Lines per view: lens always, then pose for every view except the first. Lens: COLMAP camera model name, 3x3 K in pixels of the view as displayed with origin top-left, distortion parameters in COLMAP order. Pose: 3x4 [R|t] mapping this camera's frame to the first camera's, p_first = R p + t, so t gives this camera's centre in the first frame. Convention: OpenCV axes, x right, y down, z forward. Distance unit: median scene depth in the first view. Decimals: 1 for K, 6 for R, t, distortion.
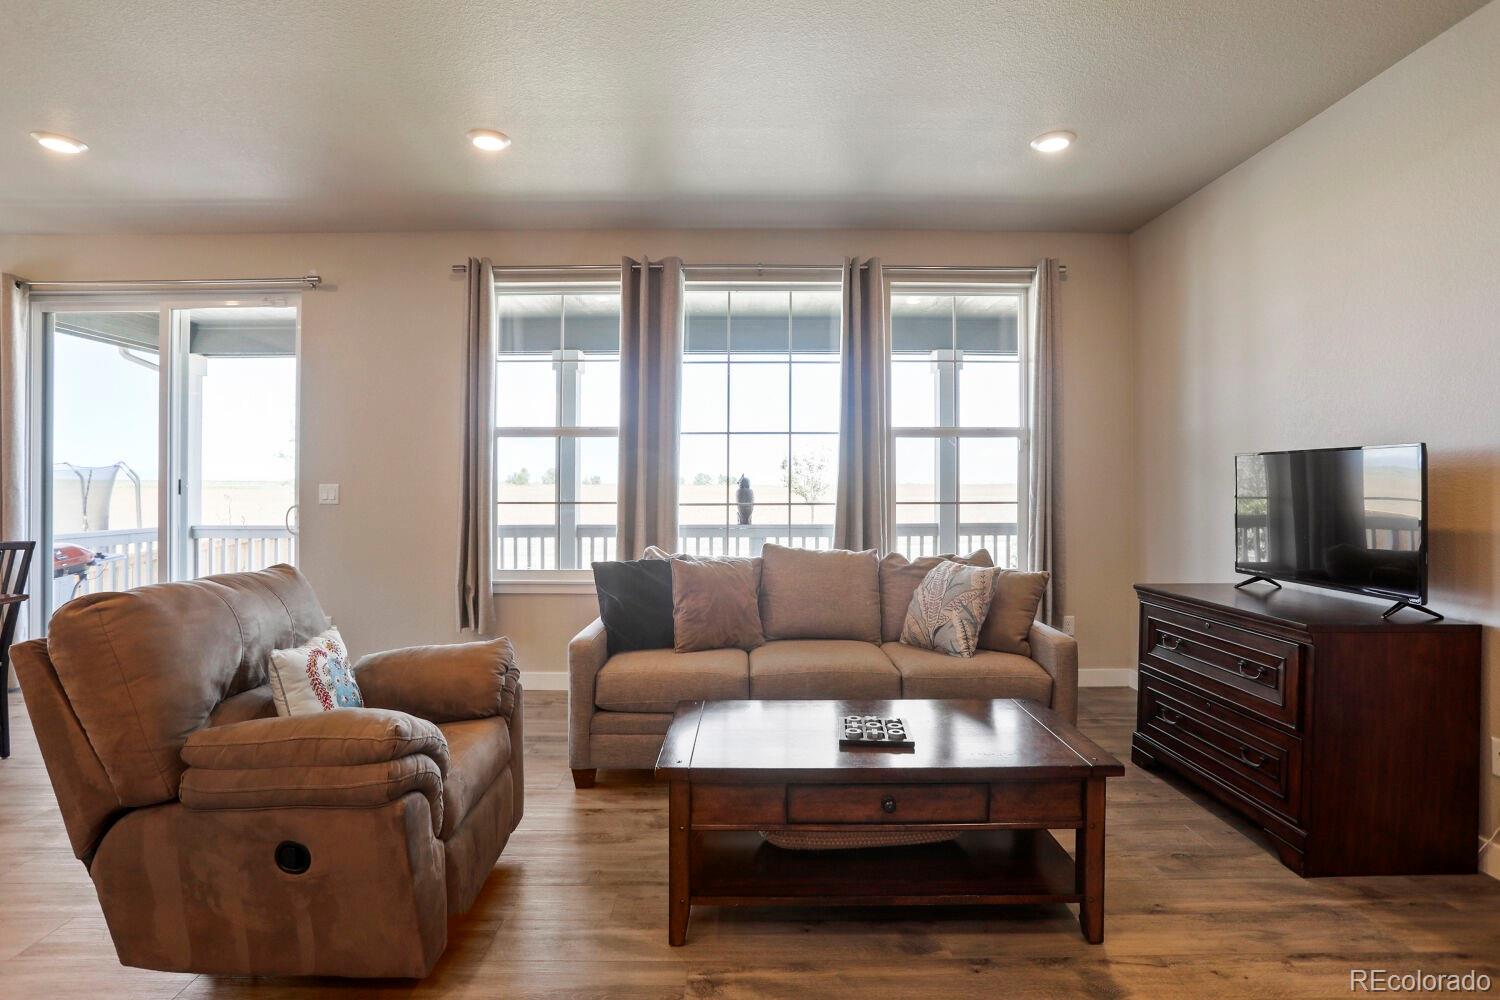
lens RADIAL K [[731.5, 0, 757.7], [0, 731.5, 479.8], [0, 0, 1]] dist [-0.044242, 0.017767]
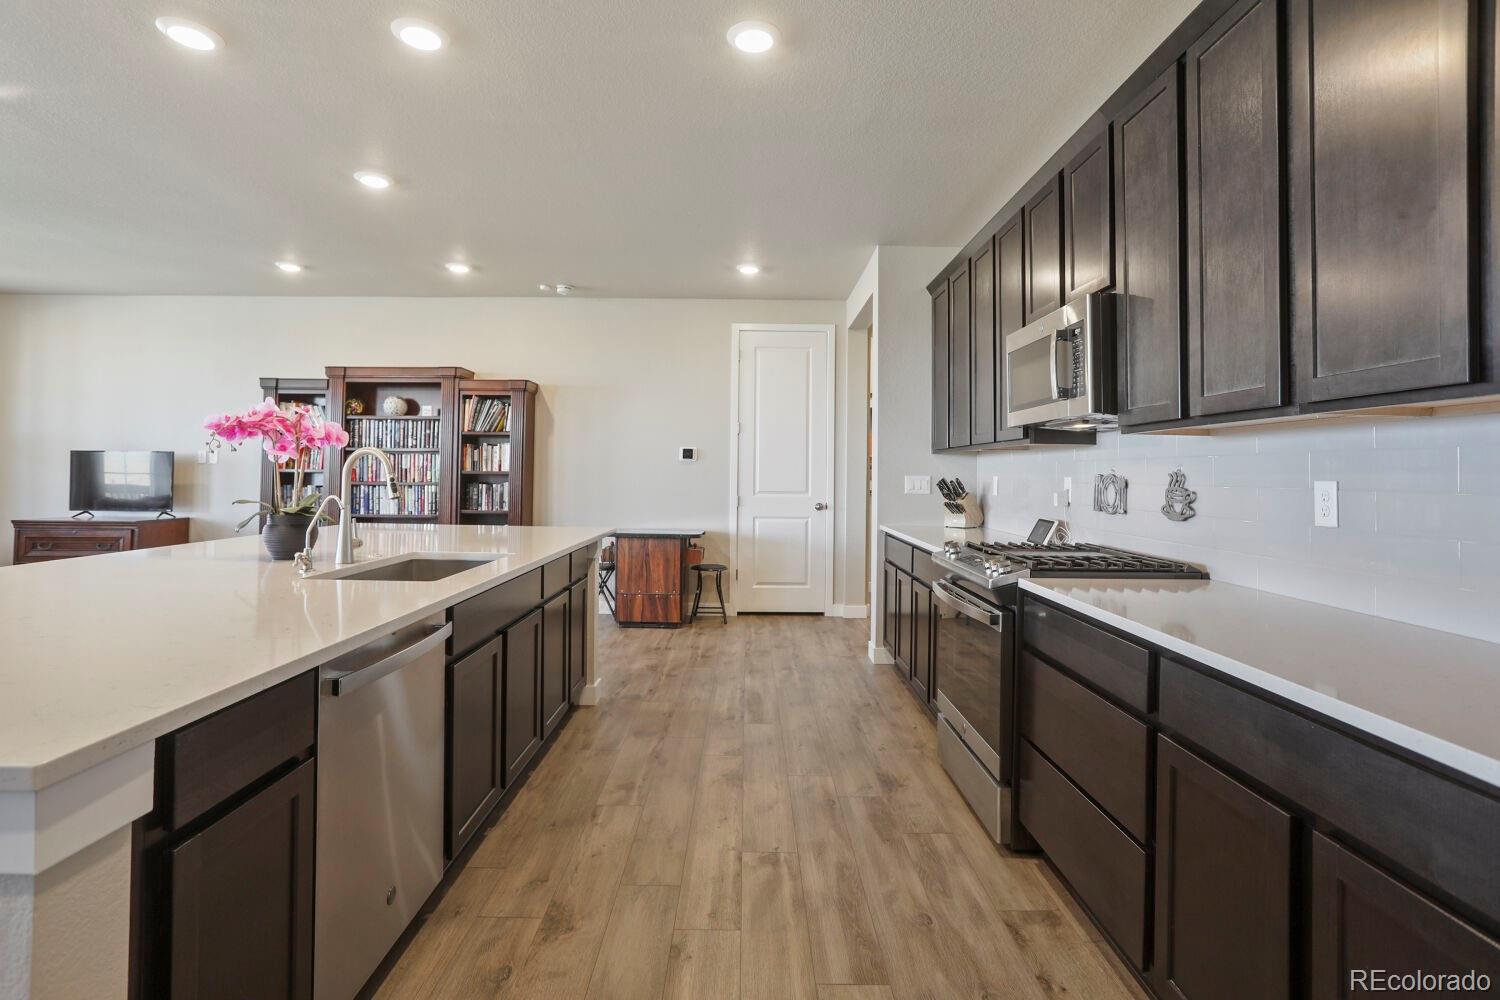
lens RADIAL K [[731.5, 0, 751.2], [0, 731.5, 437.3], [0, 0, 1]] dist [-0.044242, 0.017767]
pose [[0.006845, 0.053627, 0.998538, -1.147450], [-0.016472, 0.998432, -0.053508, -0.000623], [-0.999841, -0.016081, 0.007718, -0.787114]]
